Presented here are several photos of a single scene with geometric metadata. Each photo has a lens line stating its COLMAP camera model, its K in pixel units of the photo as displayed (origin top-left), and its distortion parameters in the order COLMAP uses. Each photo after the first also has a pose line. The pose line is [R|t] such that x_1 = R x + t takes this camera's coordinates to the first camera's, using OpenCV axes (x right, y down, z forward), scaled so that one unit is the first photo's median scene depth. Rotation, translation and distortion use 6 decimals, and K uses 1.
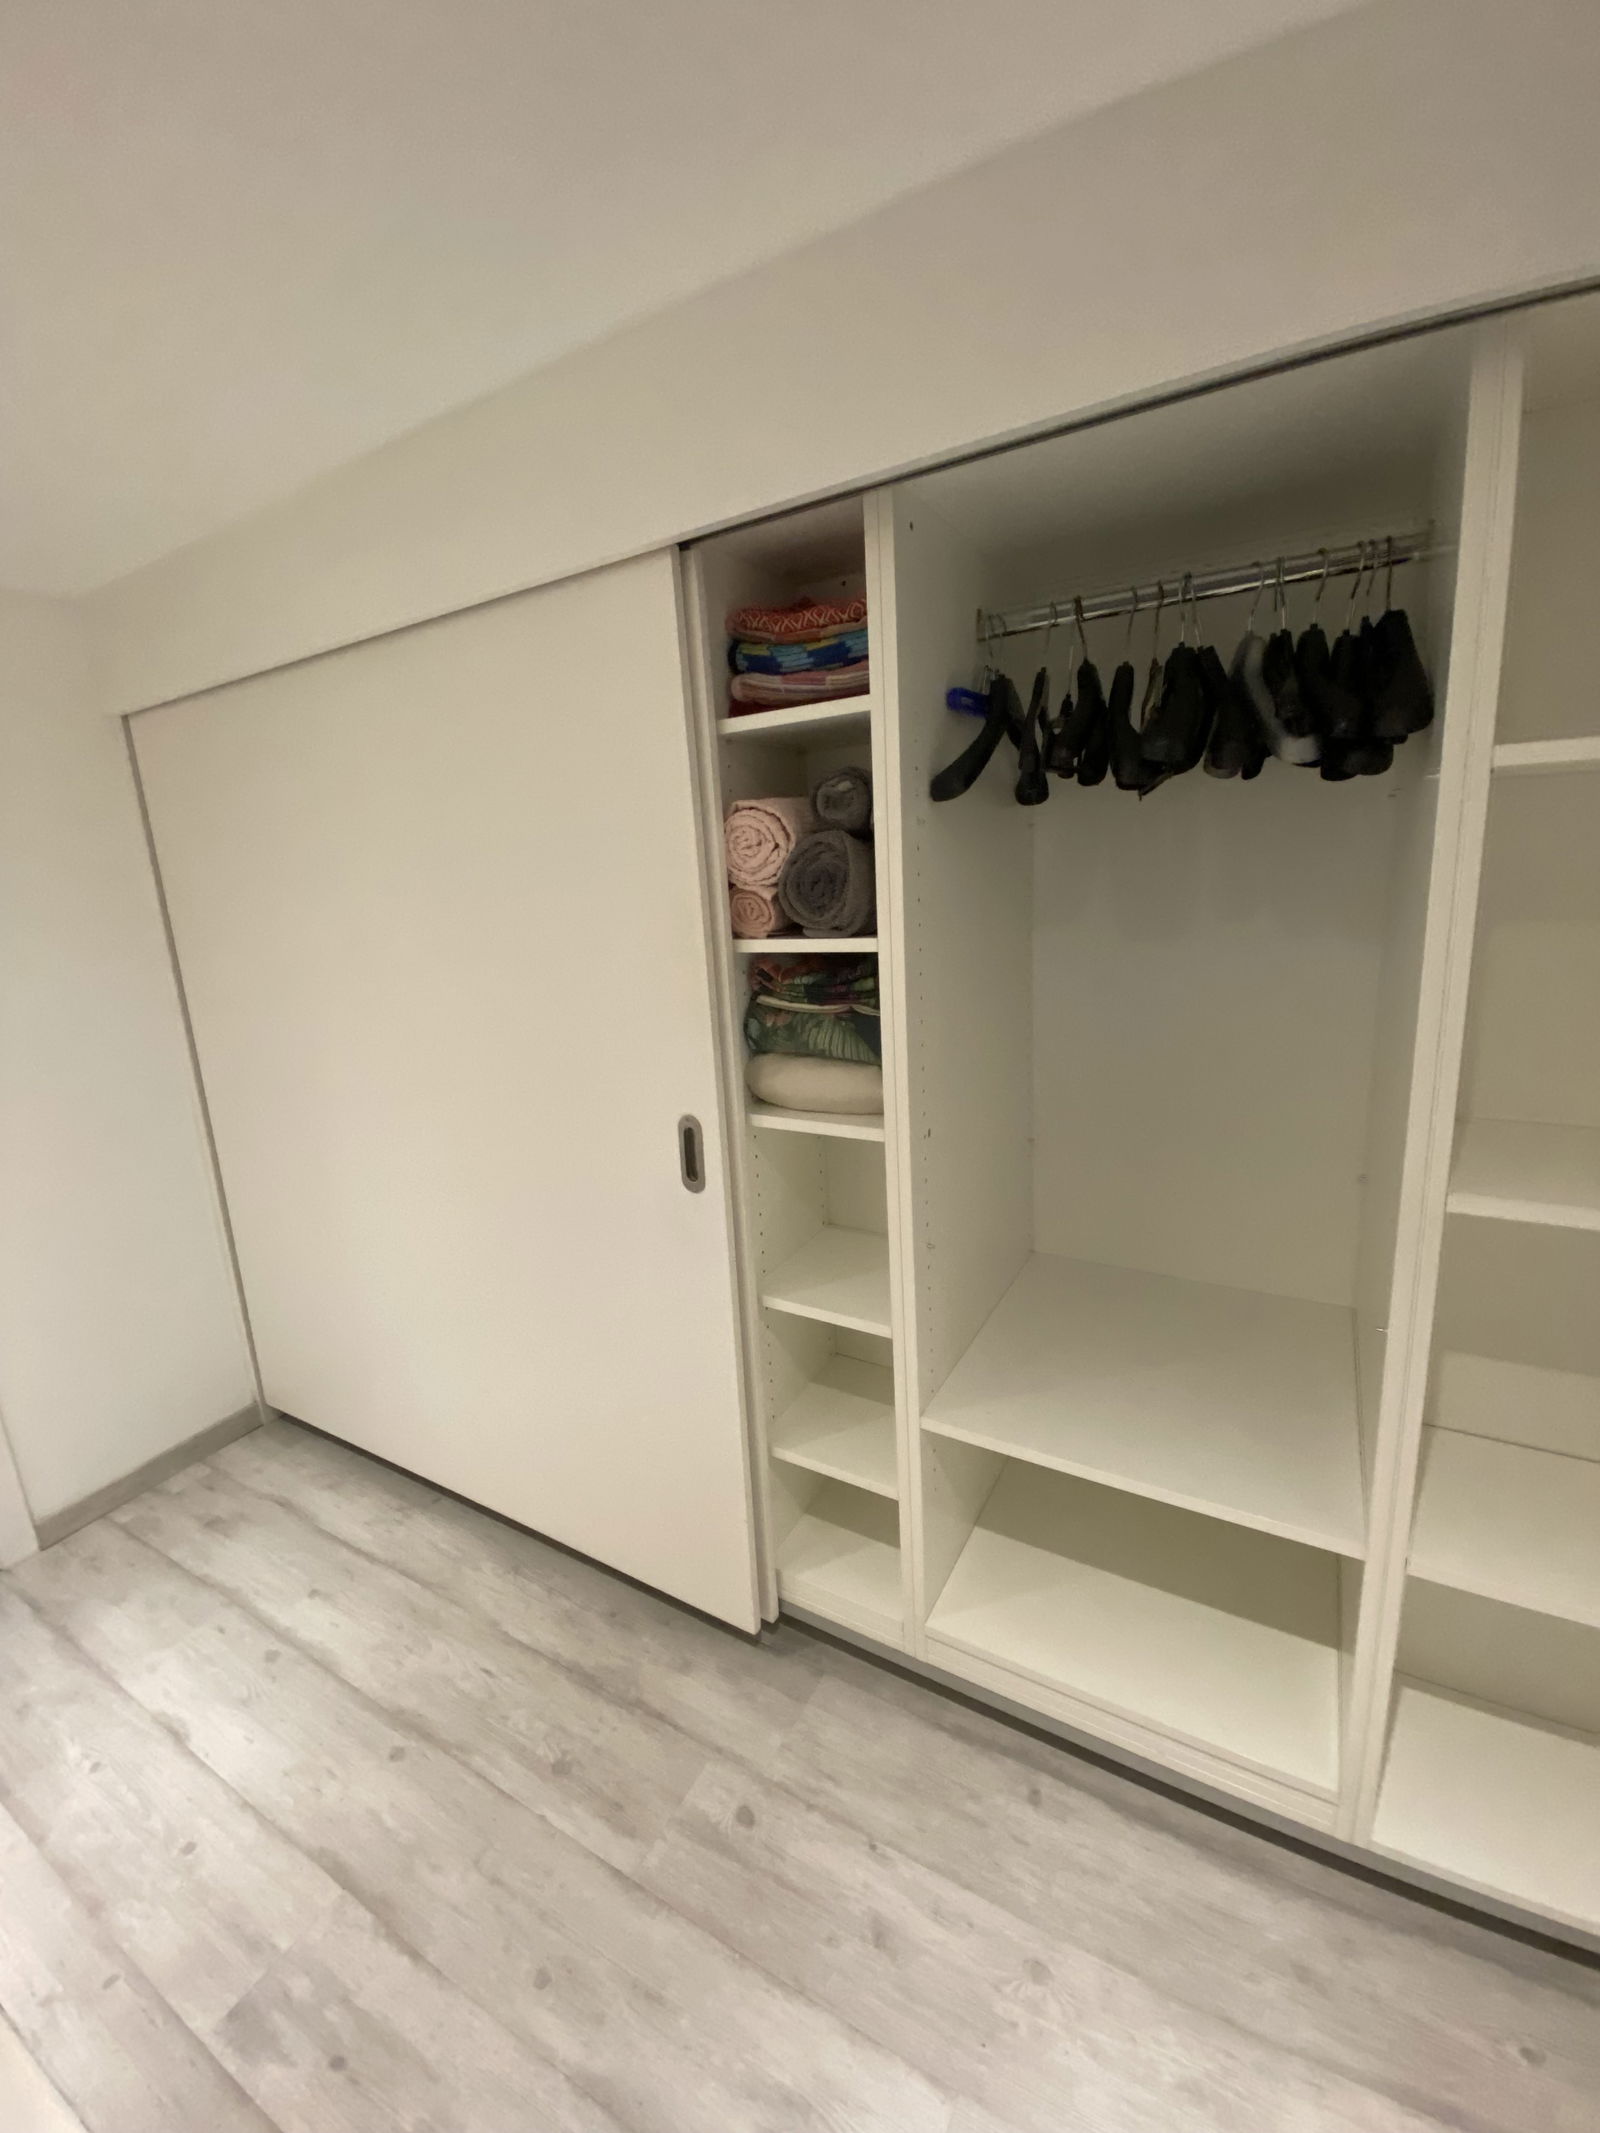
lens RADIAL K [[884.0, 0, 798.3], [0, 884.0, 1061.8], [0, 0, 1]] dist [0.000536, -0.014465]
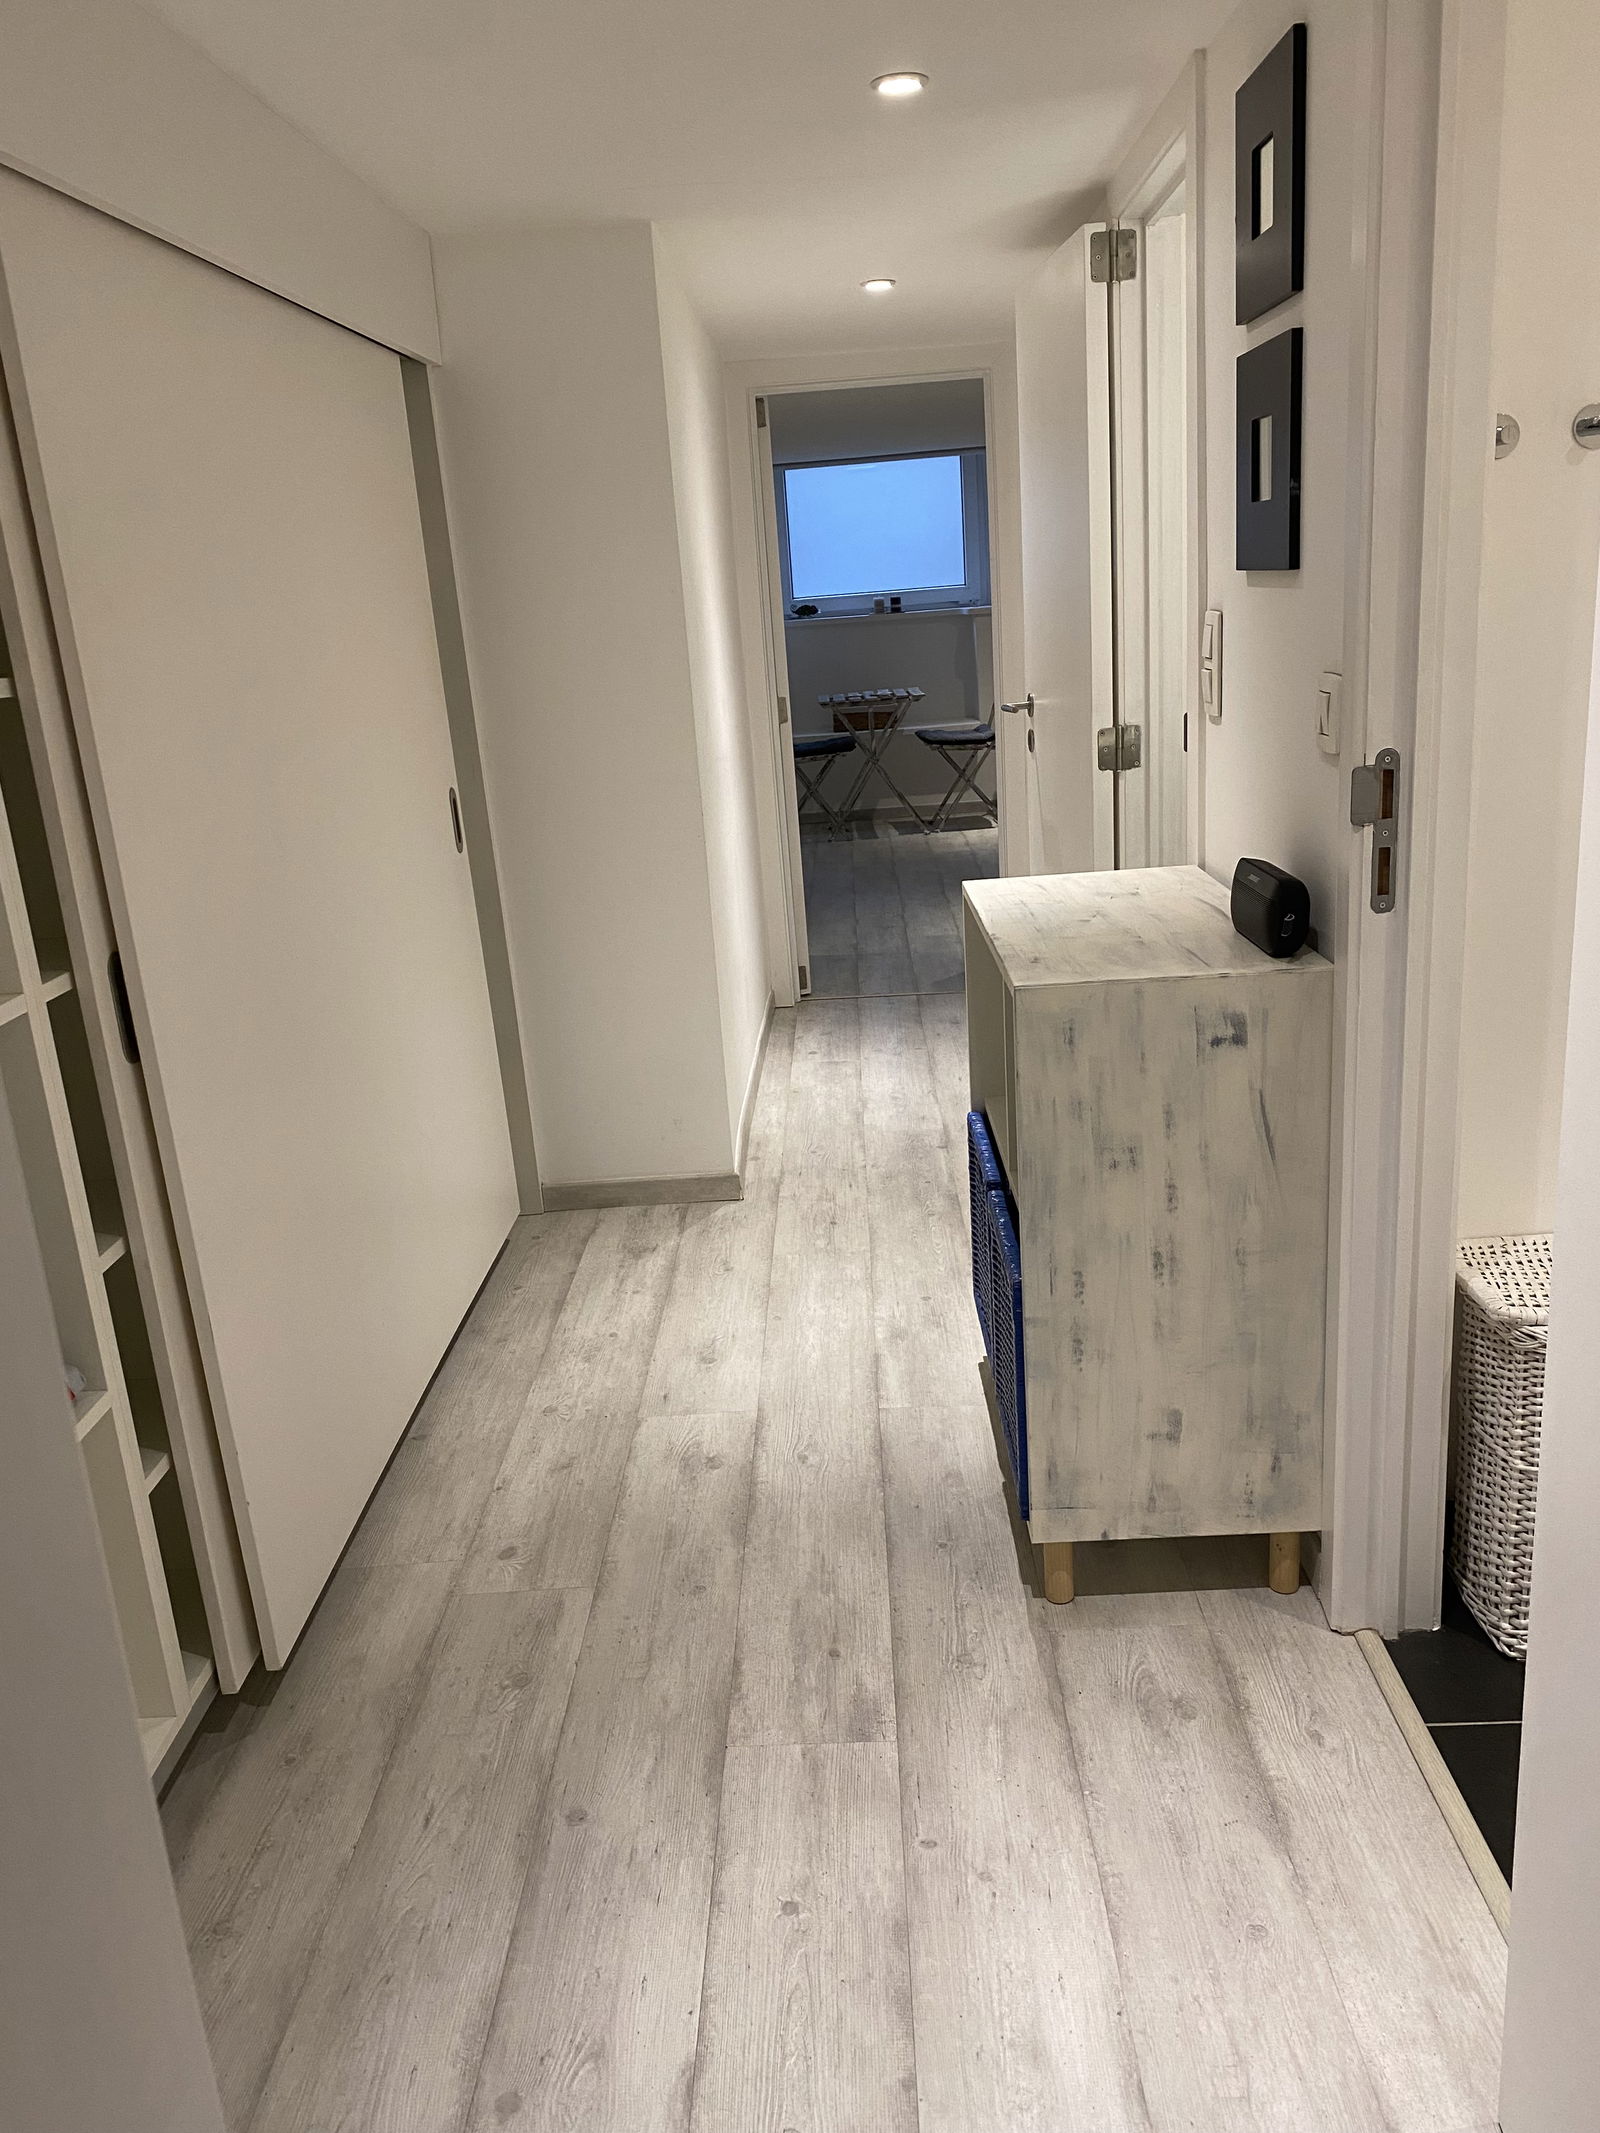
lens RADIAL K [[1638.3, 0, 800.0], [0, 1638.3, 1066.5], [0, 0, 1]] dist [-0.003991, -0.003857]
pose [[-0.480643, -0.161112, 0.861989, -1.608142], [0.292514, 0.897221, 0.330802, -0.153912], [-0.826691, 0.411141, -0.384116, 1.111884]]
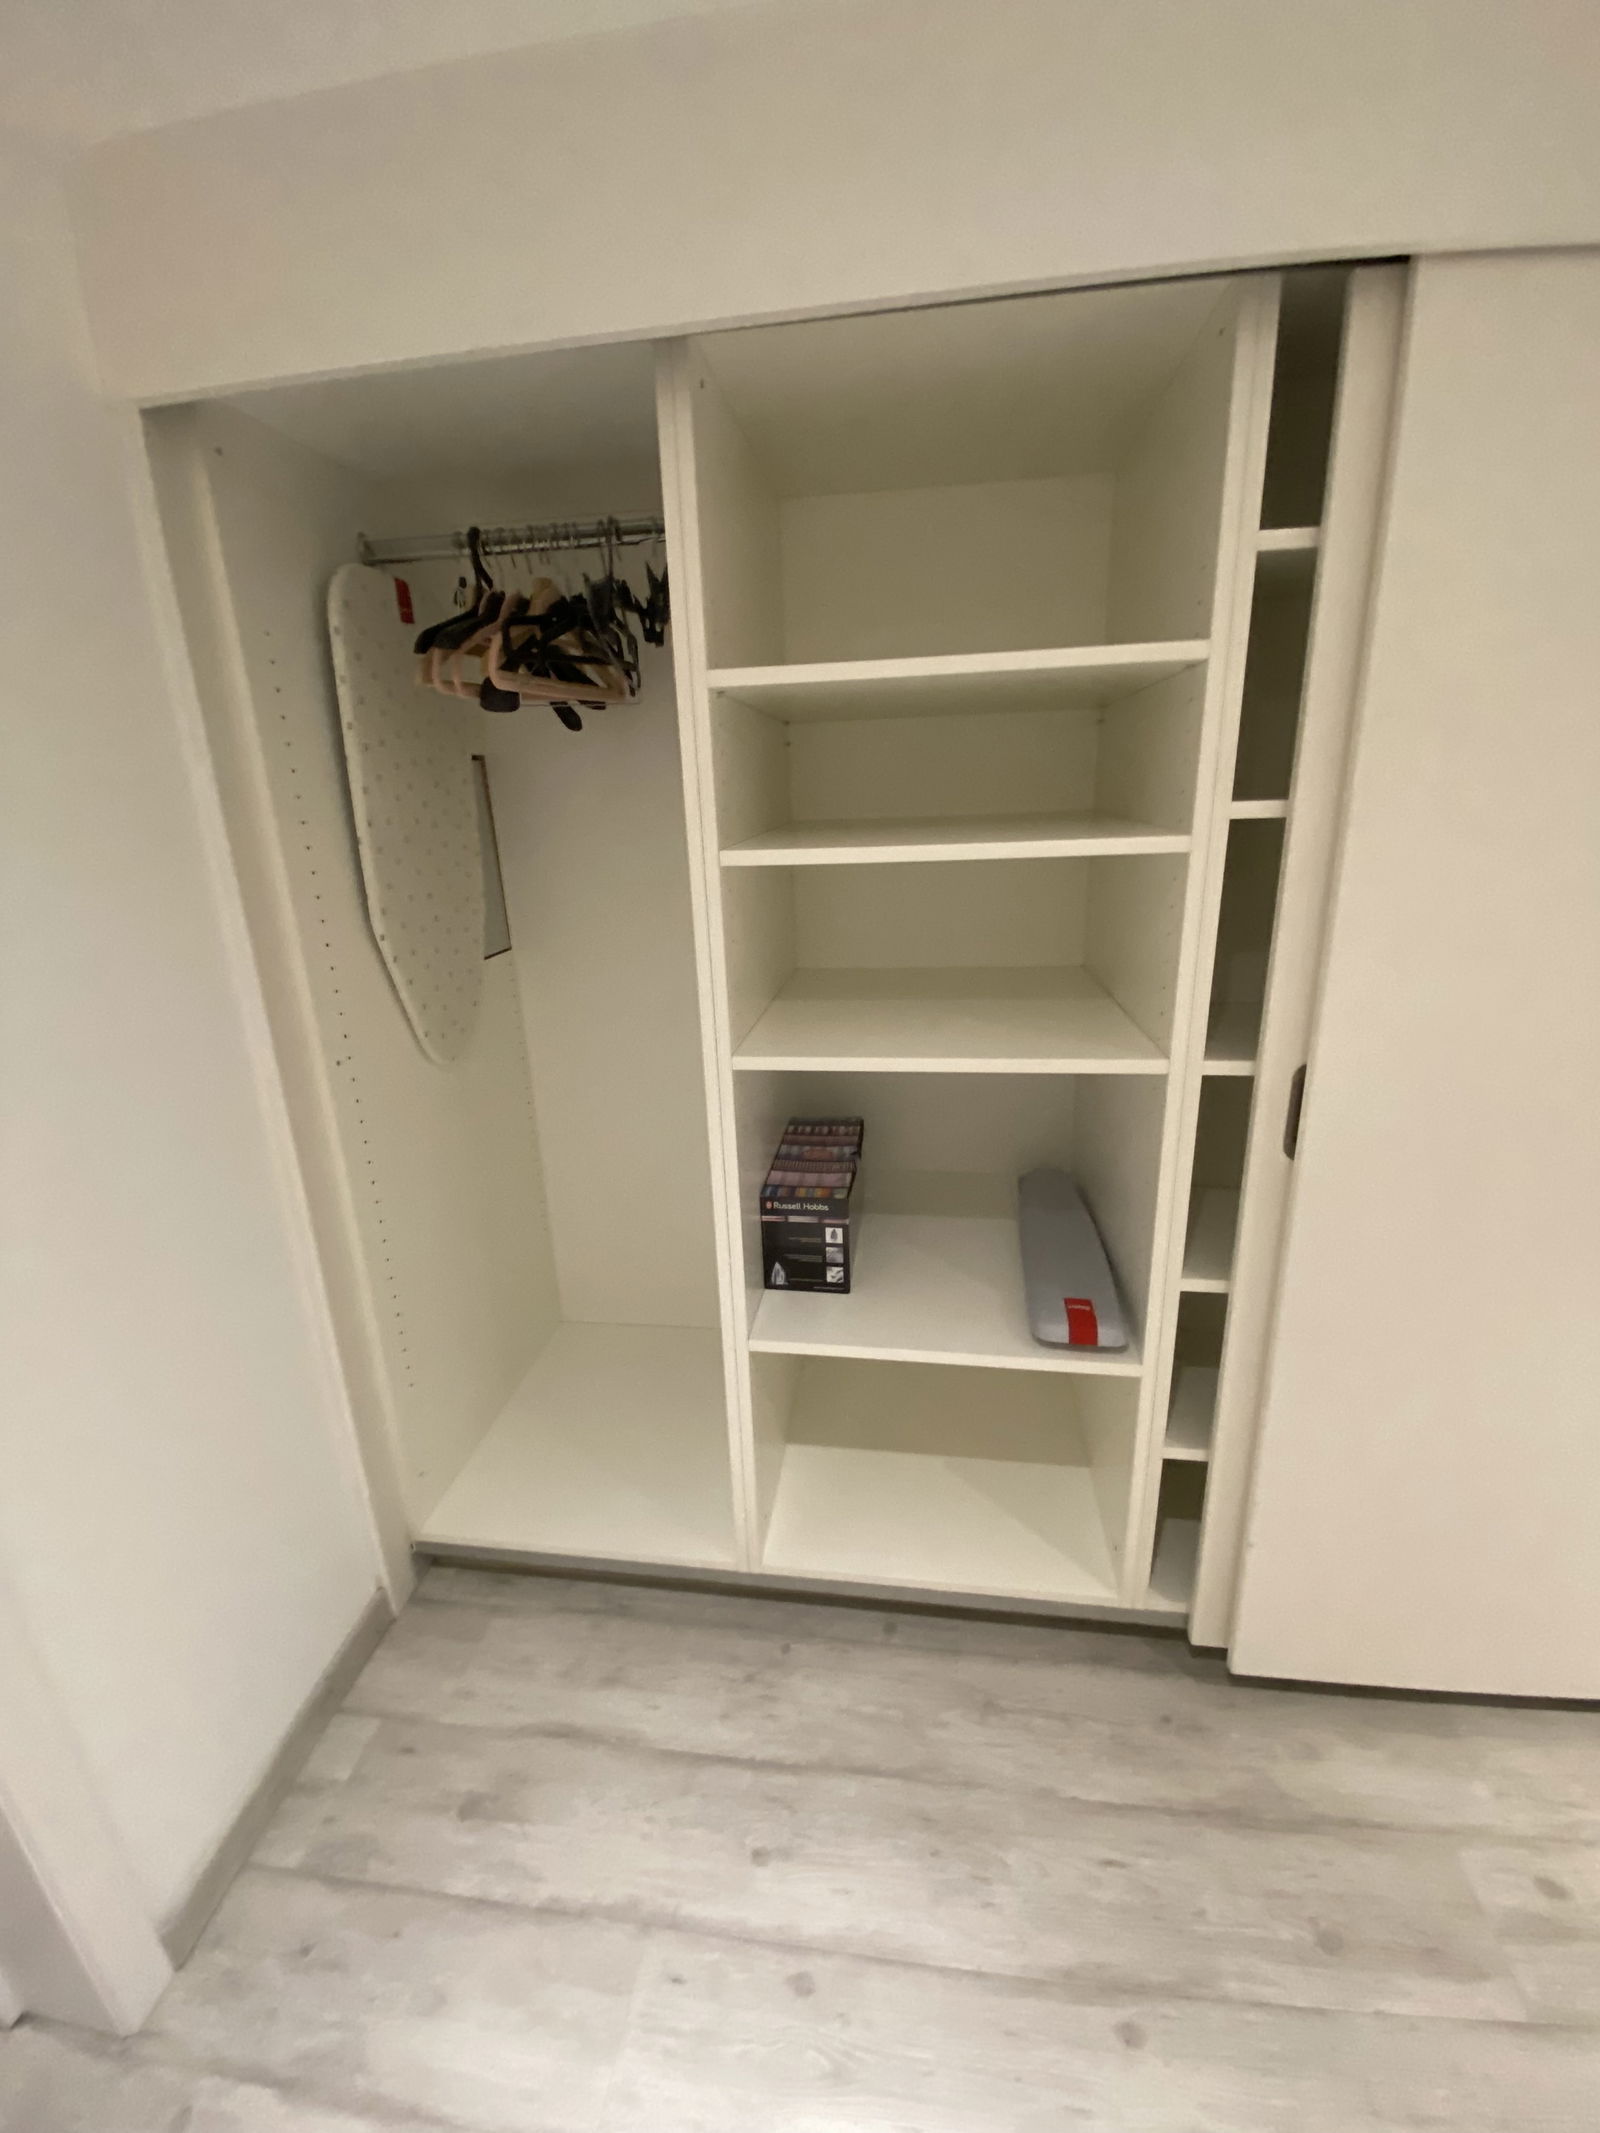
lens RADIAL K [[884.0, 0, 798.3], [0, 884.0, 1061.8], [0, 0, 1]] dist [0.000536, -0.014465]
pose [[0.923938, -0.104543, 0.367979, -0.875998], [0.071018, 0.992087, 0.103536, -0.071462], [-0.375891, -0.069528, 0.924052, 0.520621]]
